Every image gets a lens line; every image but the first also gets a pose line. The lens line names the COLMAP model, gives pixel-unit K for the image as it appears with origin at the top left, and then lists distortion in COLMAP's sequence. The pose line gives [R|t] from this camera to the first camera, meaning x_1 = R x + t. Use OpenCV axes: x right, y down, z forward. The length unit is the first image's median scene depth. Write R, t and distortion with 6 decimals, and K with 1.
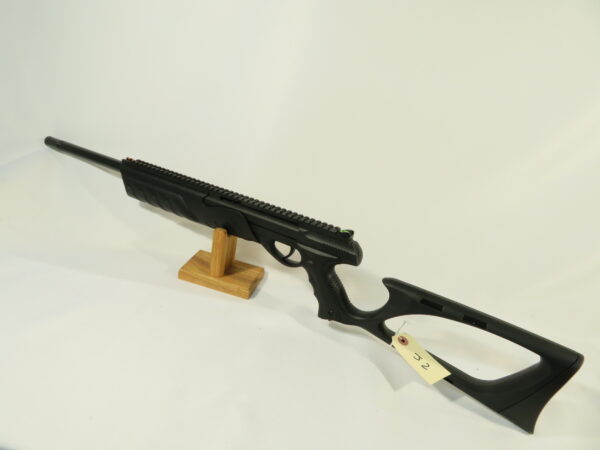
lens RADIAL K [[432.7, 0, 300.0], [0, 432.7, 225.0], [0, 0, 1]] dist [-0.000909, -0.002470]
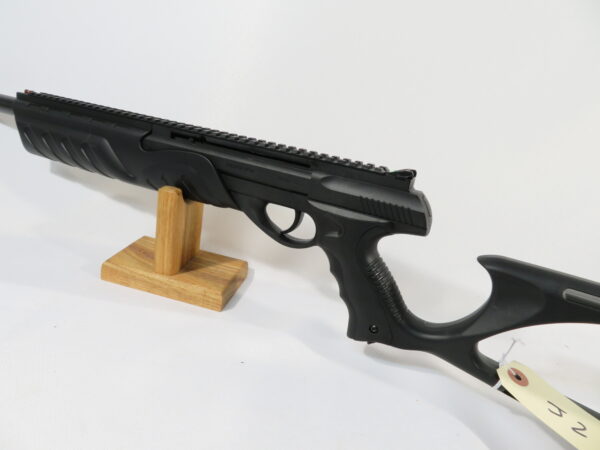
lens RADIAL K [[432.7, 0, 300.0], [0, 432.7, 225.0], [0, 0, 1]] dist [-0.000909, -0.002470]
pose [[0.998883, -0.018157, 0.043628, -0.037789], [0.020923, 0.997744, -0.063788, 0.097314], [-0.042371, 0.064630, 0.997009, 0.416771]]
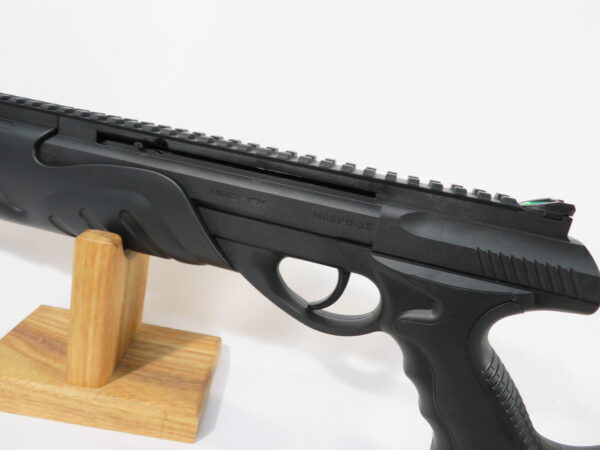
lens RADIAL K [[432.7, 0, 300.0], [0, 432.7, 225.0], [0, 0, 1]] dist [-0.000909, -0.002470]
pose [[0.965360, -0.042583, 0.257423, -0.122013], [0.065611, 0.994508, -0.081537, 0.038077], [-0.252537, 0.095603, 0.962853, 0.651606]]
